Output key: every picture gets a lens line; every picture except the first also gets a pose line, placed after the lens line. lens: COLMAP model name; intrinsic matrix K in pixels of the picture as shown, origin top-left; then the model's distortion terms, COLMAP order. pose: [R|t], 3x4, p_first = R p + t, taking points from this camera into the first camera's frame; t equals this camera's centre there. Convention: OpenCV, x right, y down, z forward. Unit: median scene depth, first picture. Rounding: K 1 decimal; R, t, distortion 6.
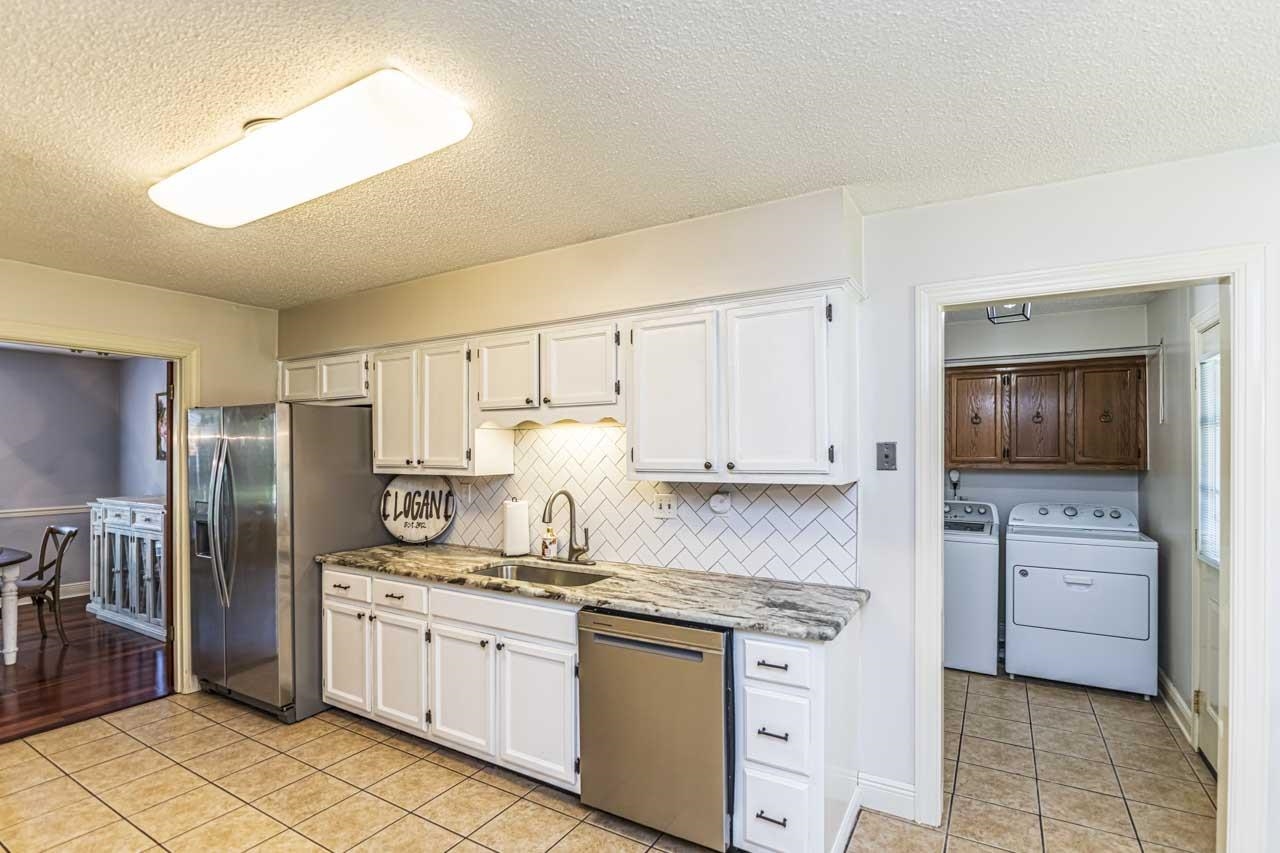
lens RADIAL K [[602.2, 0, 659.3], [0, 602.2, 457.1], [0, 0, 1]] dist [0.000190, 0.000051]
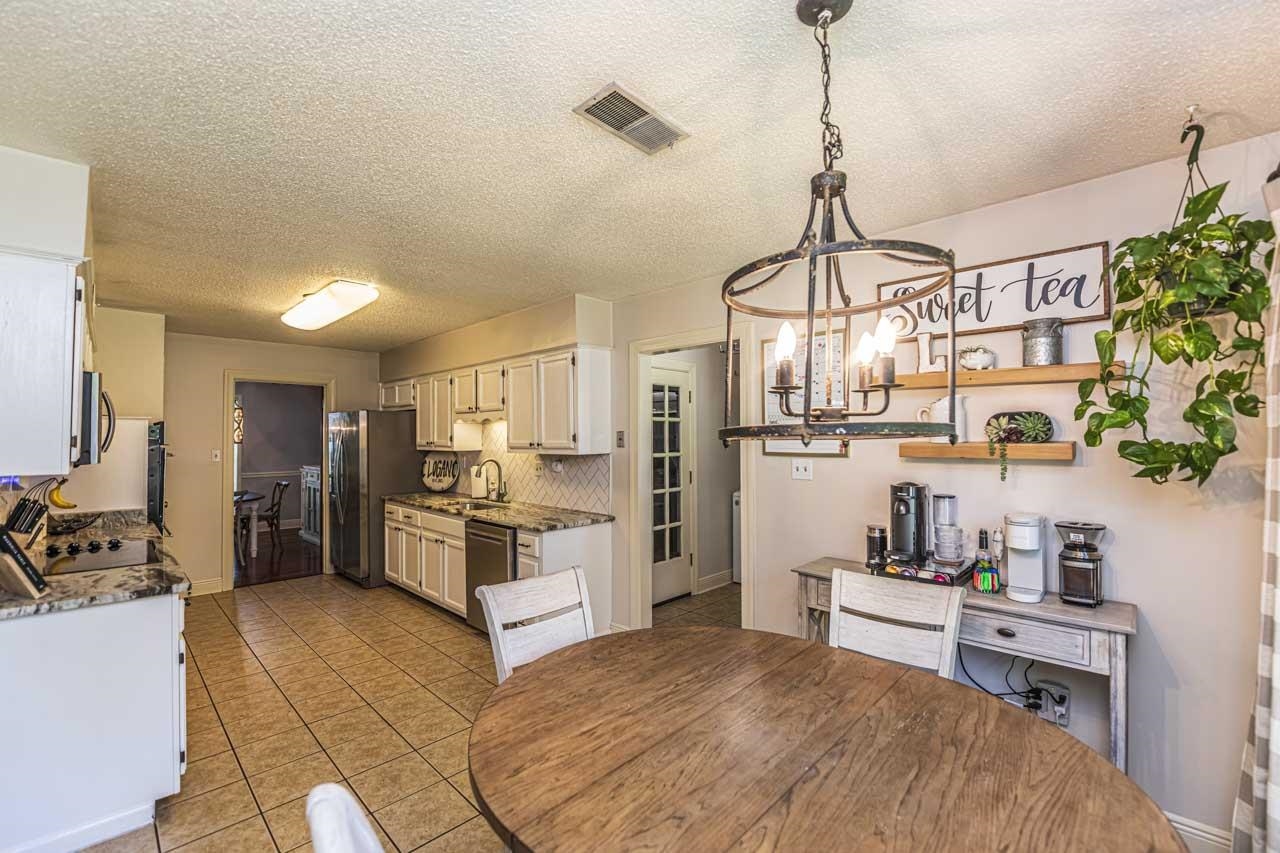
lens RADIAL K [[510.0, 0, 639.9], [0, 510.0, 442.4], [0, 0, 1]] dist [0.000069, -0.000031]
pose [[0.974745, -0.002287, -0.223308, 0.487608], [0.003536, 0.999980, 0.005192, 0.000271], [0.223292, -0.005851, 0.974734, -0.278439]]
